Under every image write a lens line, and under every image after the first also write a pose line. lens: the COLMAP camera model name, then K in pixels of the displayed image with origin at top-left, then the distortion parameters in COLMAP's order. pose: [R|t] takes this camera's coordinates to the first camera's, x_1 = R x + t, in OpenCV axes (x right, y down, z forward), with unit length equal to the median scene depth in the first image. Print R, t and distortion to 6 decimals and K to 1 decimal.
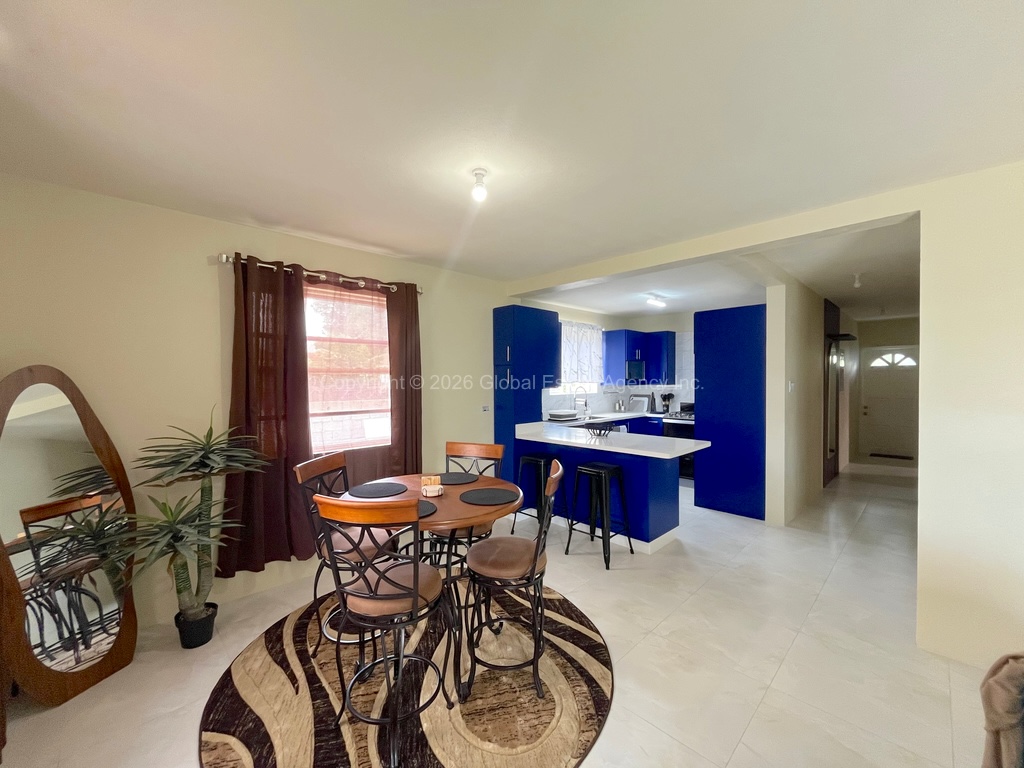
lens RADIAL K [[415.1, 0, 510.2], [0, 415.1, 385.2], [0, 0, 1]] dist [-0.002020, -0.000821]
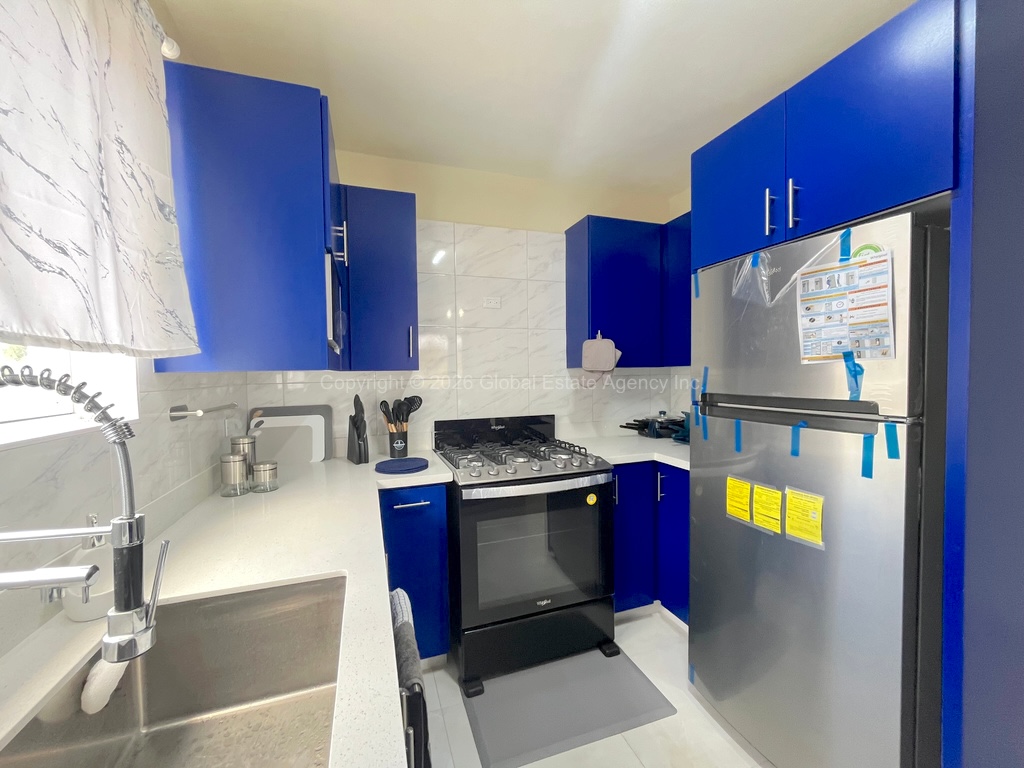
lens RADIAL K [[415.1, 0, 510.2], [0, 415.1, 385.2], [0, 0, 1]] dist [-0.002020, -0.000821]
pose [[0.421148, -0.033866, 0.906359, 0.221634], [0.029436, 0.999287, 0.023661, 0.009358], [-0.906514, 0.016715, 0.421845, 1.437699]]
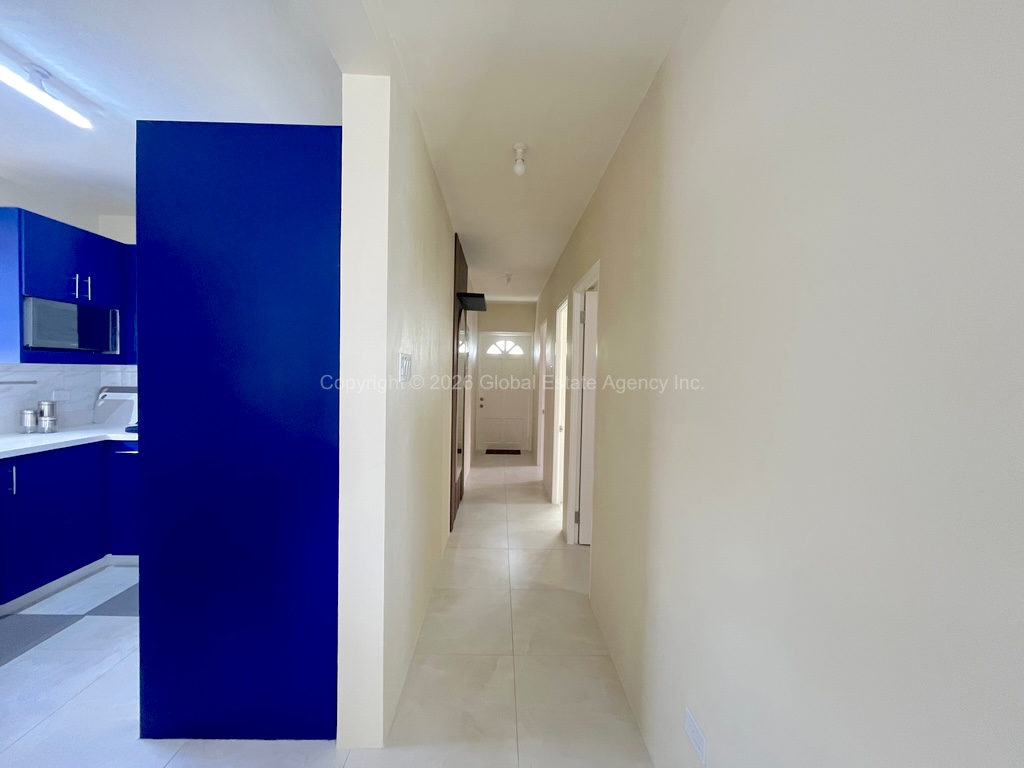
lens RADIAL K [[415.1, 0, 510.2], [0, 415.1, 385.2], [0, 0, 1]] dist [-0.002020, -0.000821]
pose [[0.678569, -0.004708, 0.734522, 0.522717], [-0.012175, 0.999770, 0.017656, 0.014489], [-0.734436, -0.020924, 0.678356, 0.751809]]
